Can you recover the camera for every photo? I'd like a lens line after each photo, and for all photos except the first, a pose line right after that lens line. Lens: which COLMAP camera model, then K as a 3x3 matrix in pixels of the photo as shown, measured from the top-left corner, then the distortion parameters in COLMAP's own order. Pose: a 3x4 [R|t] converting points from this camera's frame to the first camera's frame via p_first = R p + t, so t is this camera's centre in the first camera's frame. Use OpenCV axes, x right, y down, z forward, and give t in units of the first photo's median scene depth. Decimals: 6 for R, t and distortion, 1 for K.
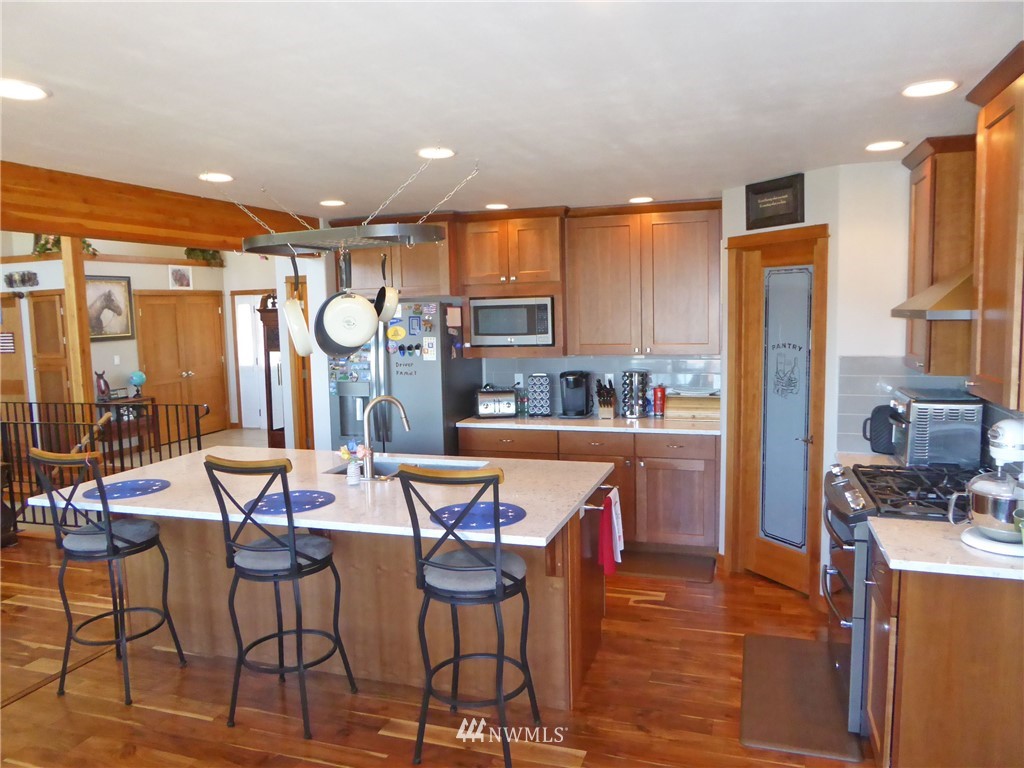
lens RADIAL K [[728.8, 0, 508.5], [0, 728.8, 377.8], [0, 0, 1]] dist [-0.036866, 0.014109]
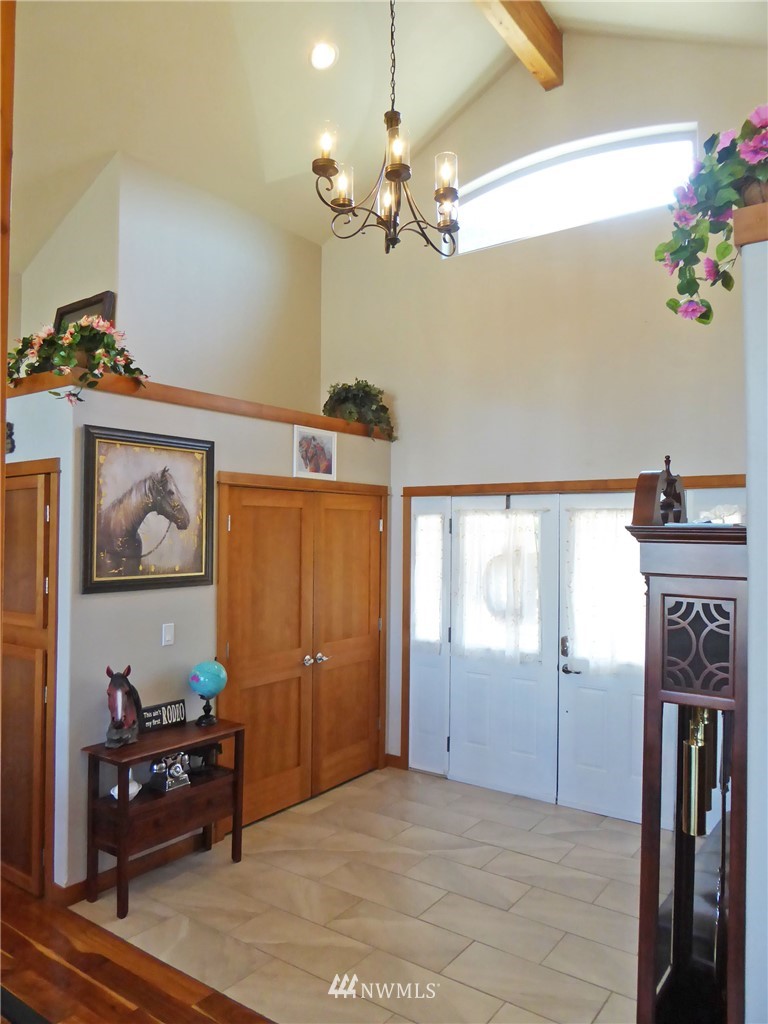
lens RADIAL K [[728.8, 0, 384.6], [0, 728.8, 516.1], [0, 0, 1]] dist [-0.036866, 0.014109]
pose [[0.958022, 0.032154, -0.284886, -0.278573], [-0.063633, 0.992754, -0.101938, -0.053037], [0.279544, 0.115787, 0.953126, 0.574264]]
